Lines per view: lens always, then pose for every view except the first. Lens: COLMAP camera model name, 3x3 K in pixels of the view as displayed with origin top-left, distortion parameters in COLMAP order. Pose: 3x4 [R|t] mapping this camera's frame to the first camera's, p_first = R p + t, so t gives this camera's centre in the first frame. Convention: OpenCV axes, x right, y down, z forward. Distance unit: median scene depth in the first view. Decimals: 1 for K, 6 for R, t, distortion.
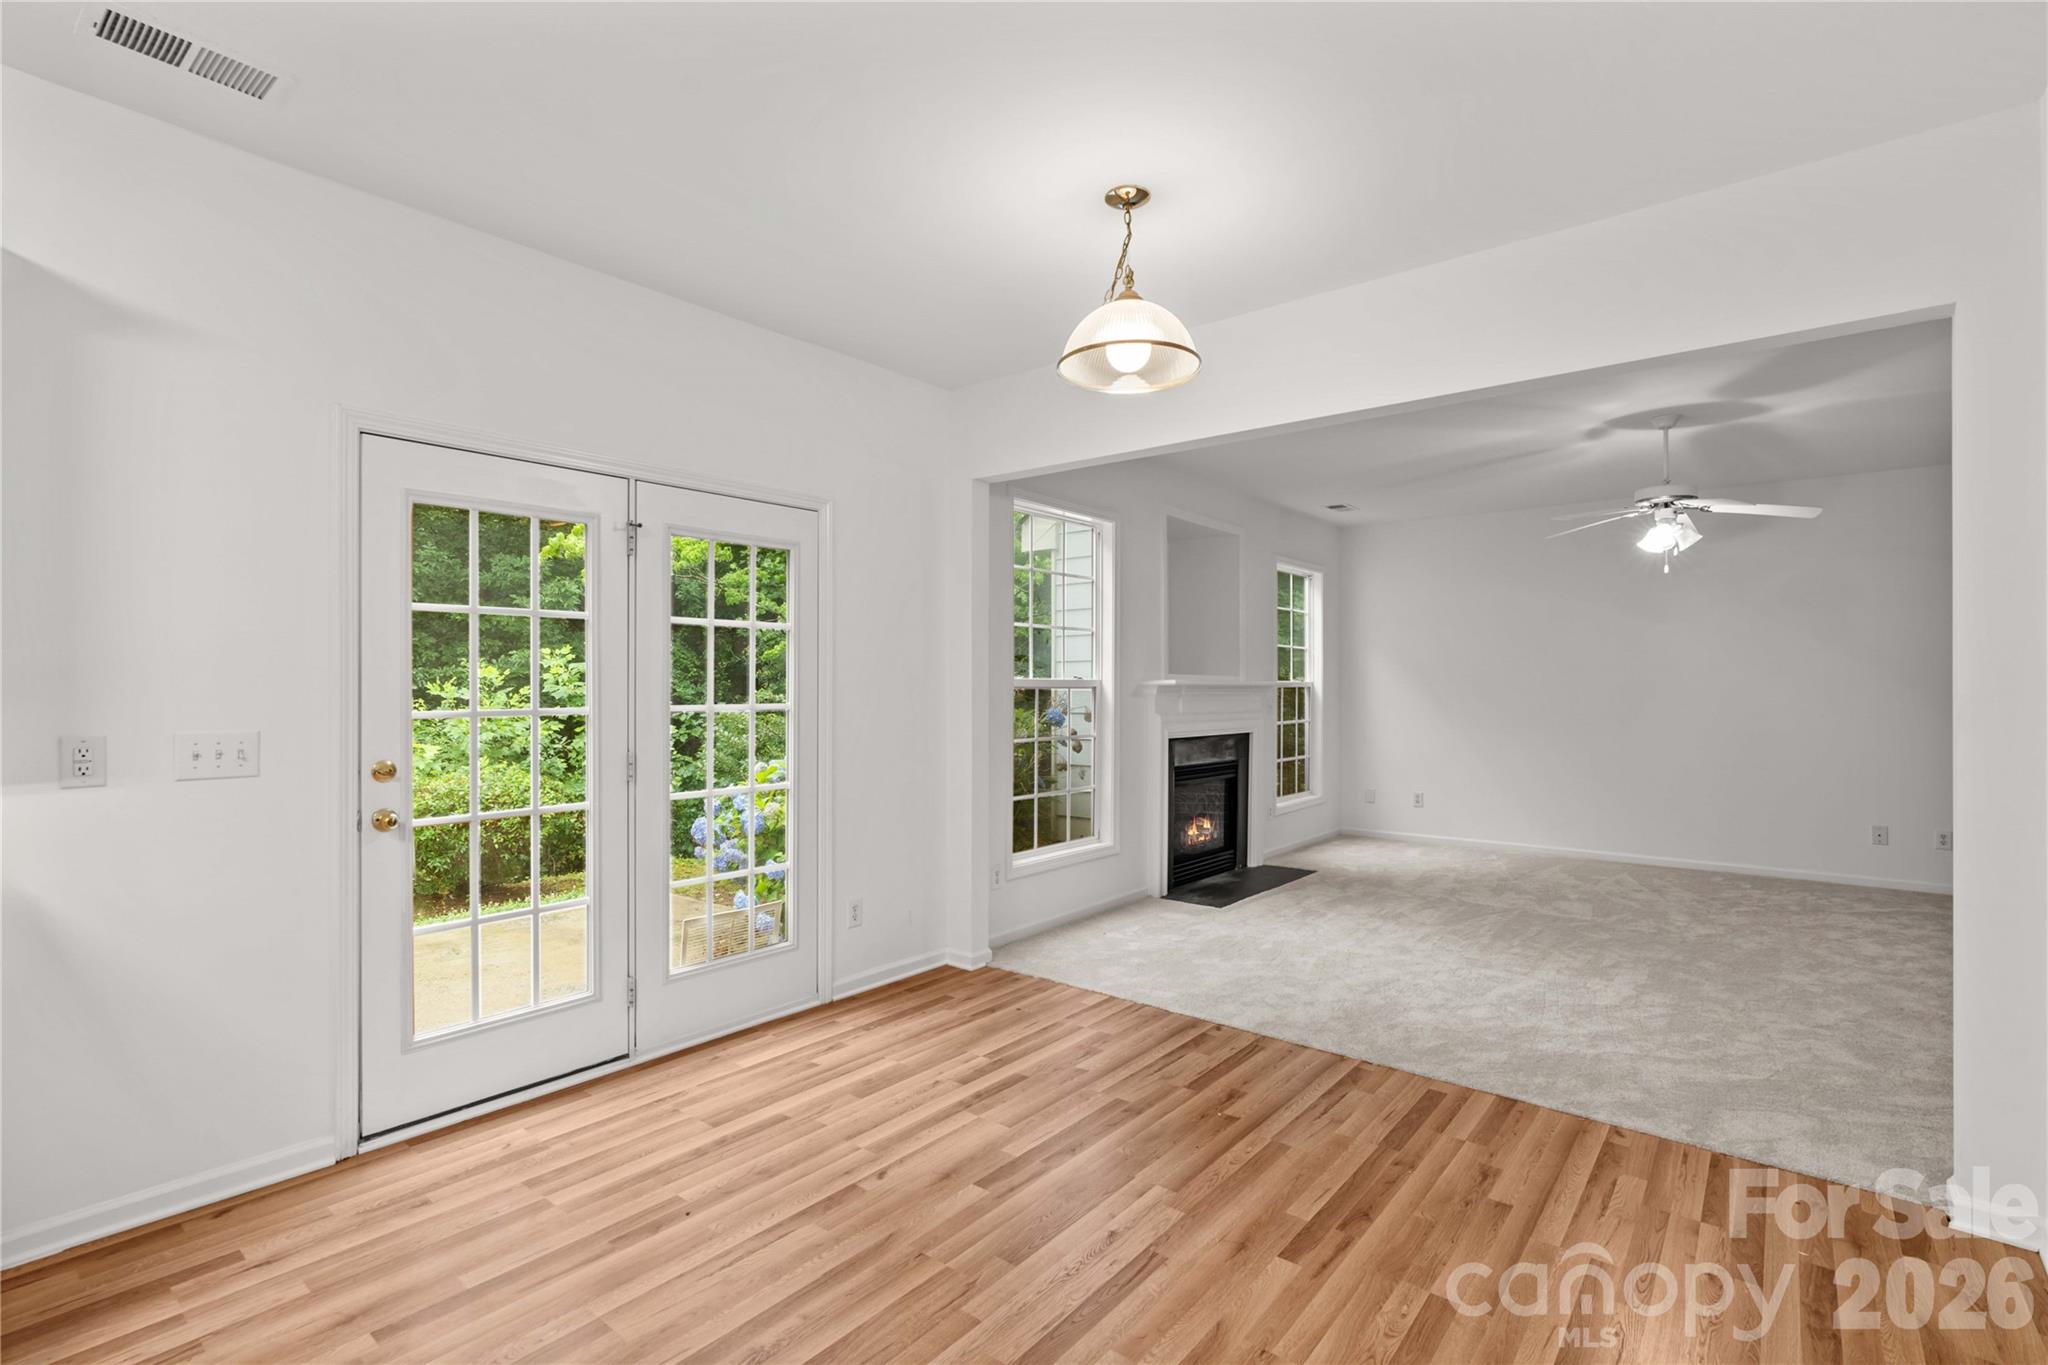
lens RADIAL K [[948.3, 0, 1024.0], [0, 948.3, 682.5], [0, 0, 1]] dist [-0.011850, 0.001958]
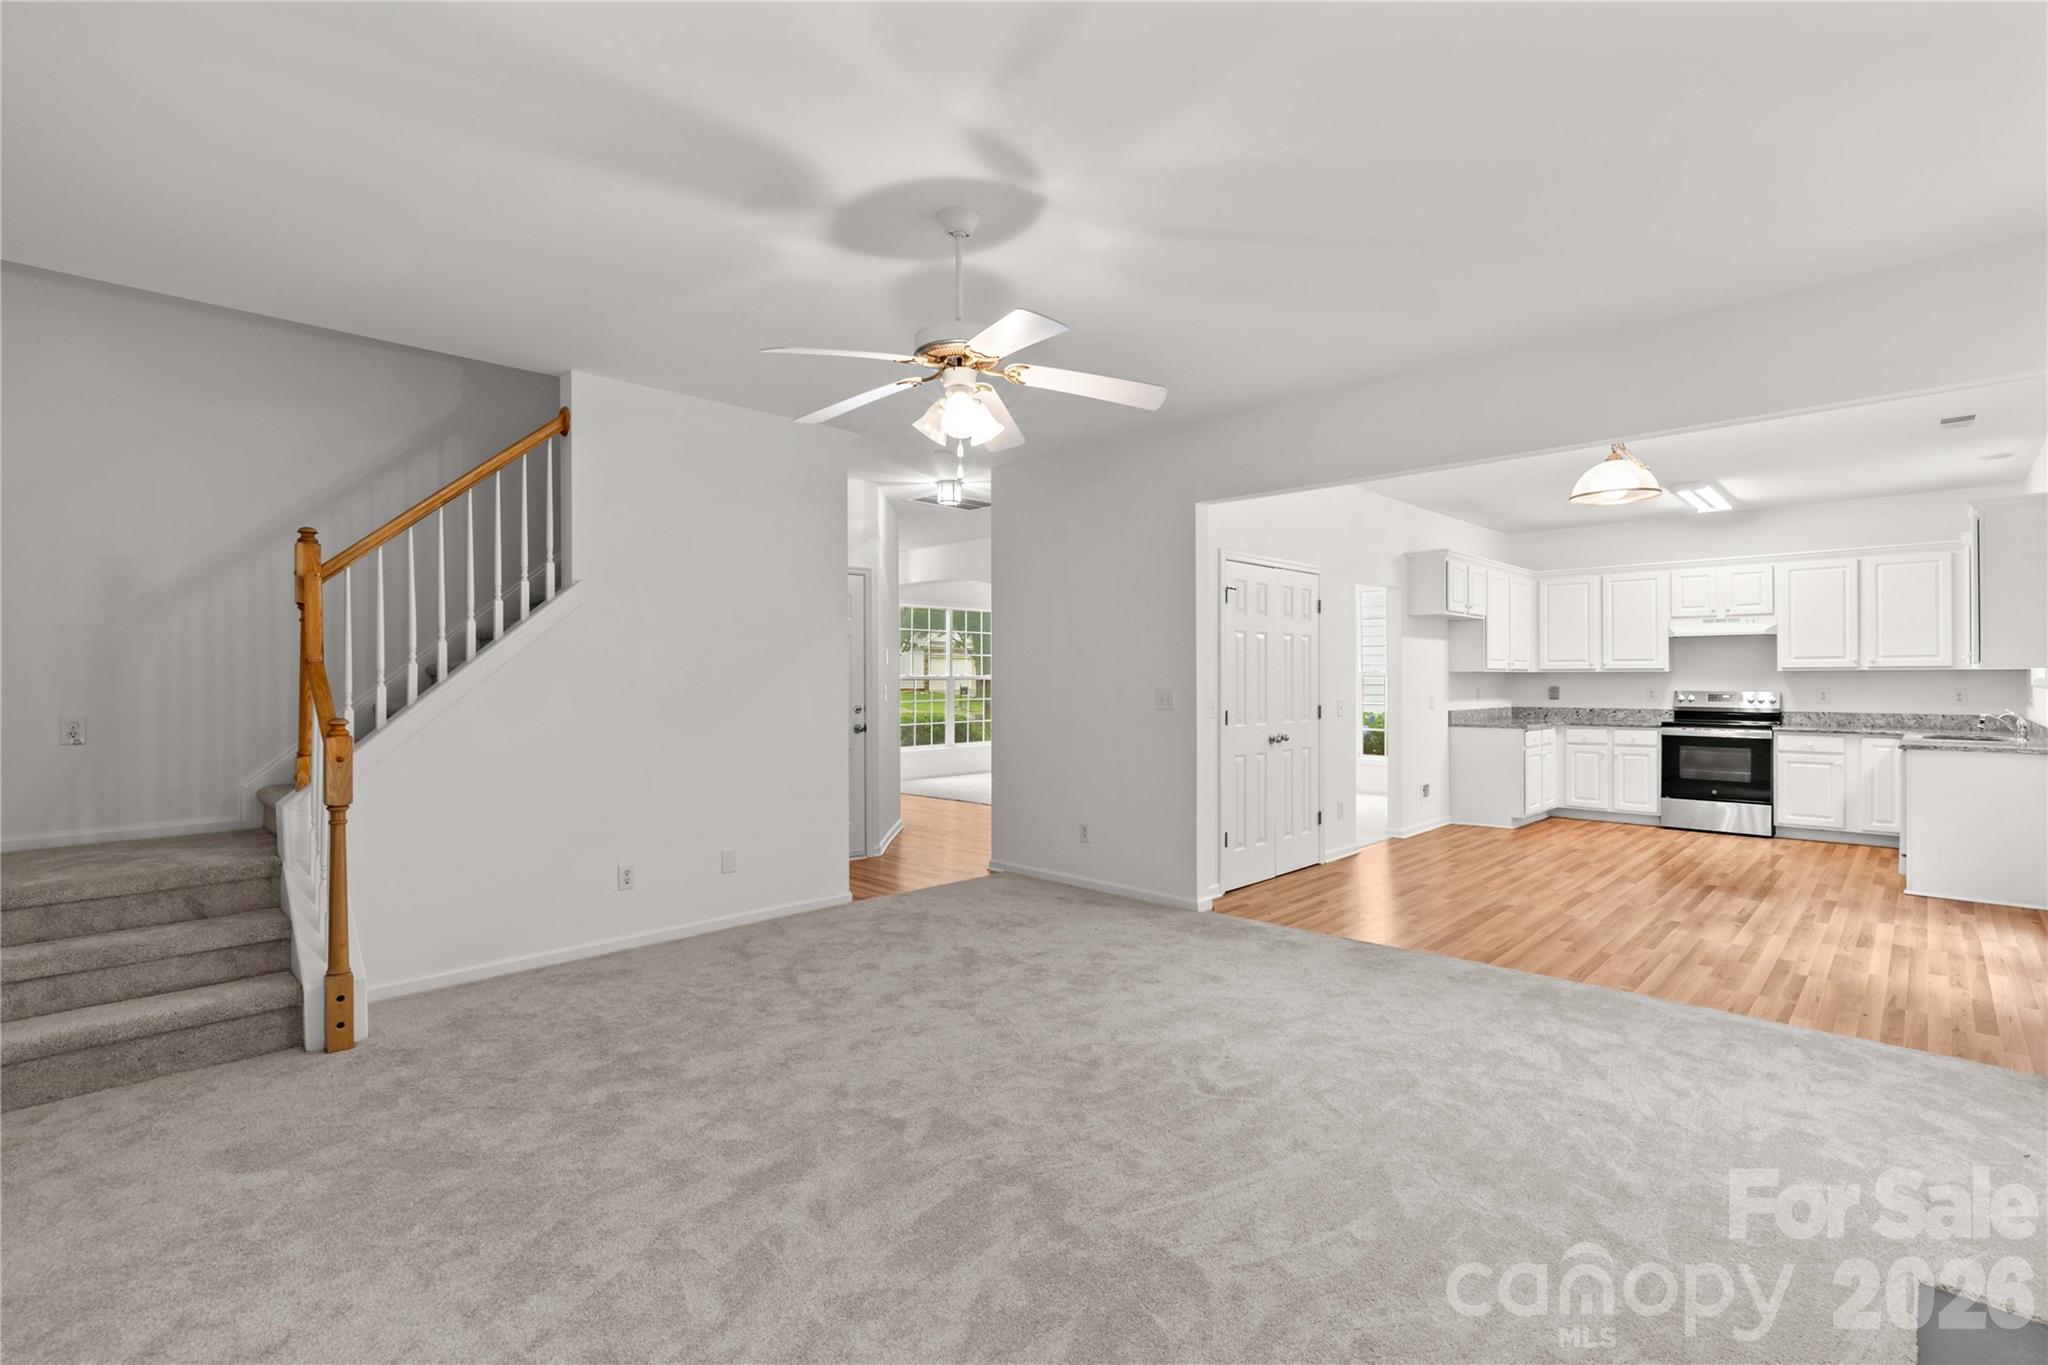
lens RADIAL K [[946.8, 0, 1030.5], [0, 946.8, 679.4], [0, 0, 1]] dist [-0.001090, 0.000851]
pose [[-0.996983, 0.000865, 0.077610, 0.881724], [0.000758, 0.999999, -0.001413, 0.014134], [-0.077611, -0.001350, -0.996983, 2.355685]]
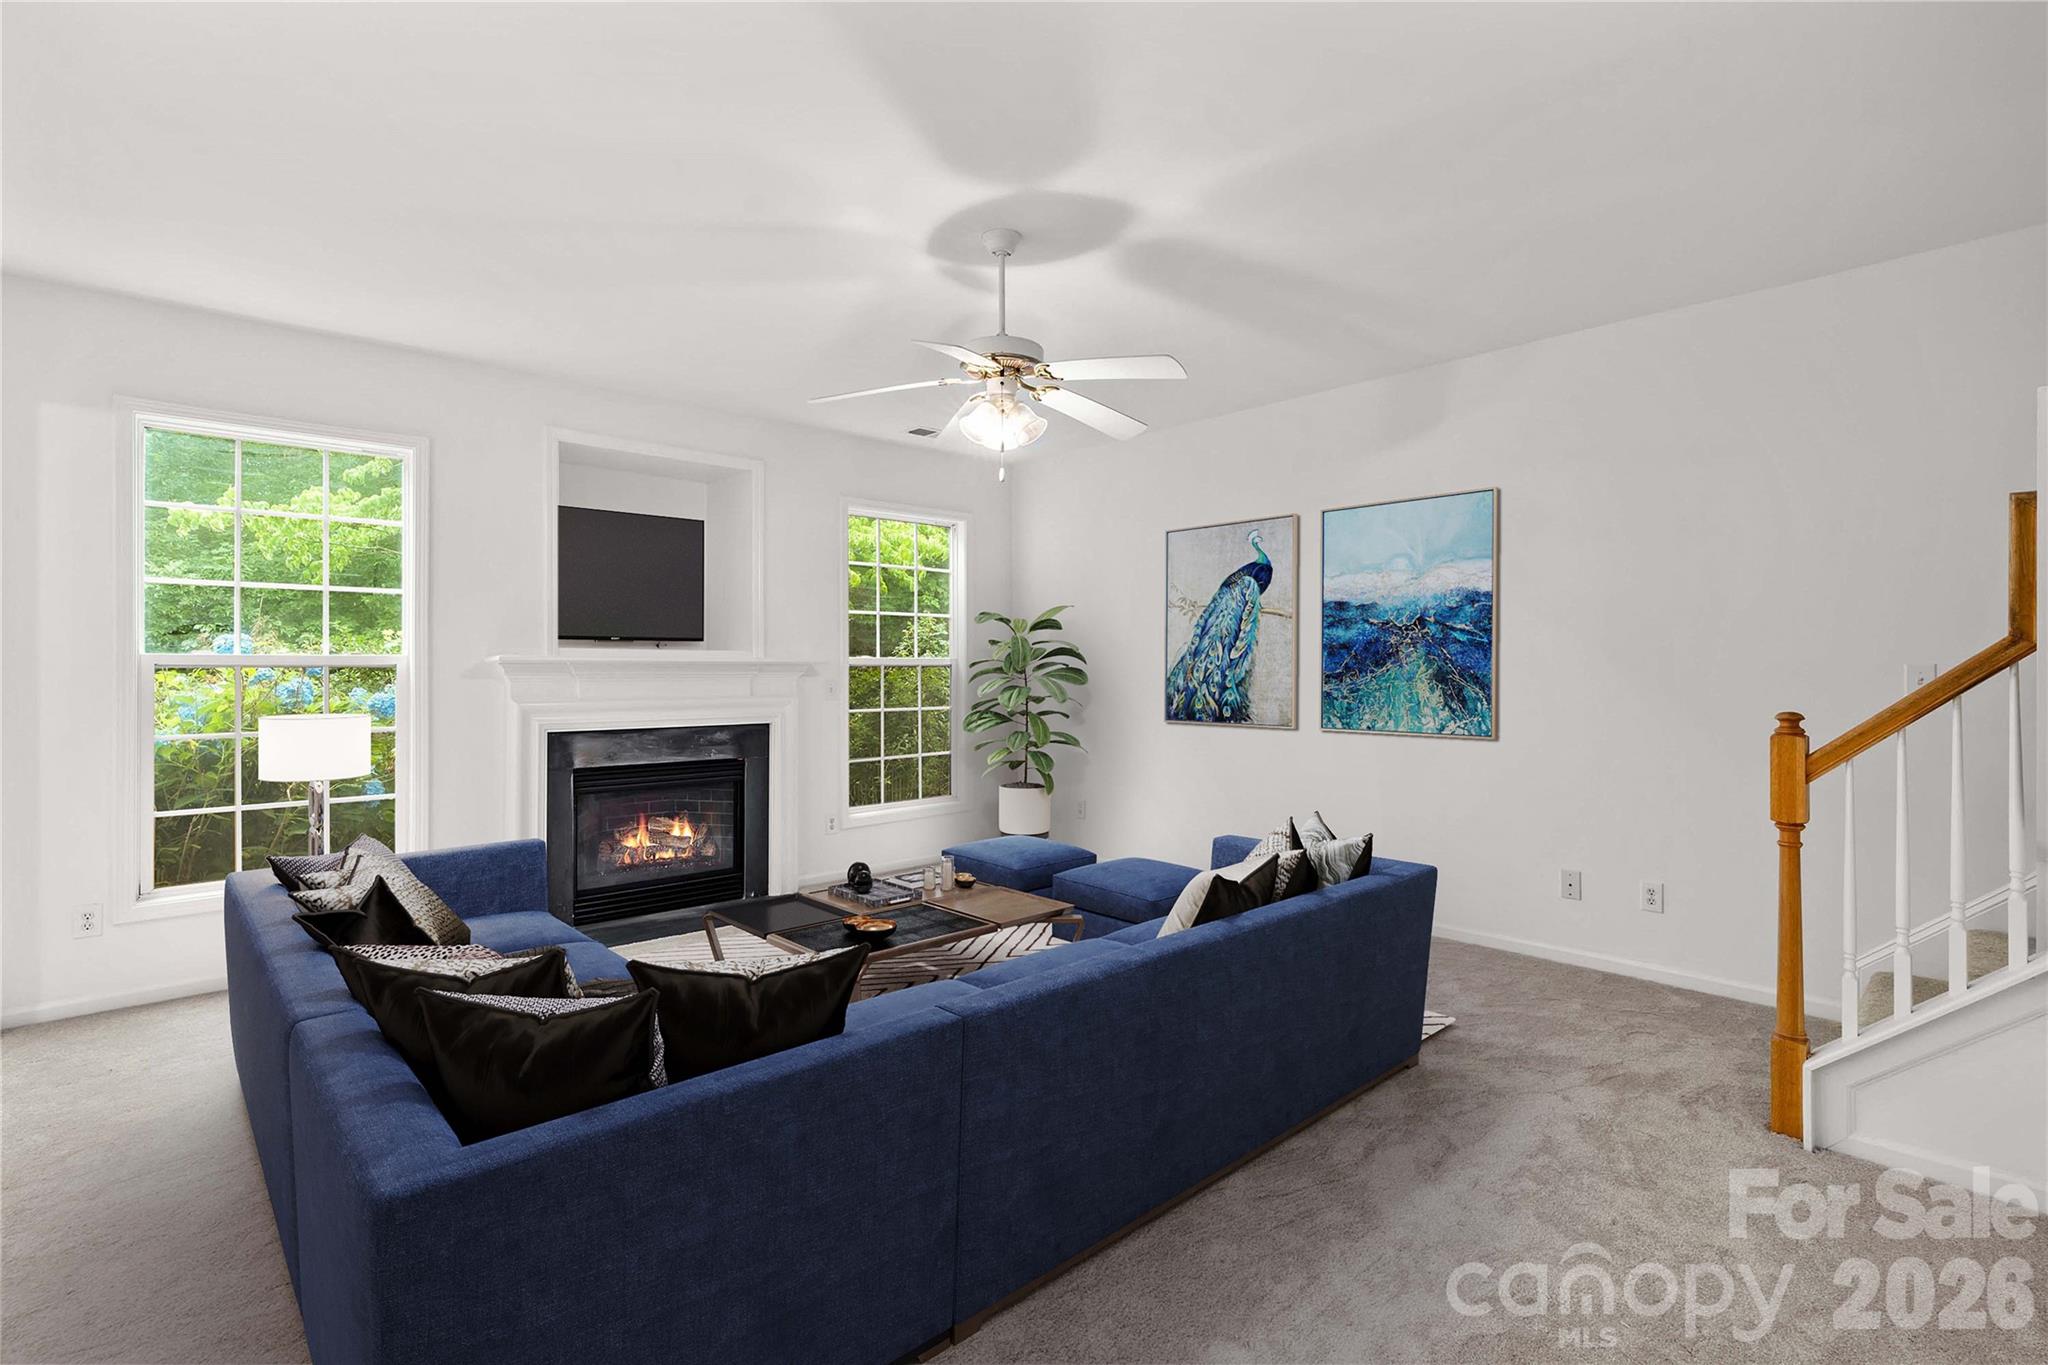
lens RADIAL K [[930.5, 0, 1012.1], [0, 930.5, 665.8], [0, 0, 1]] dist [0.000465, 0.000303]
pose [[0.992067, 0.016775, -0.124587, 1.110395], [-0.015203, 0.999793, 0.013555, -0.015399], [0.124789, -0.011554, 0.992116, 0.575683]]
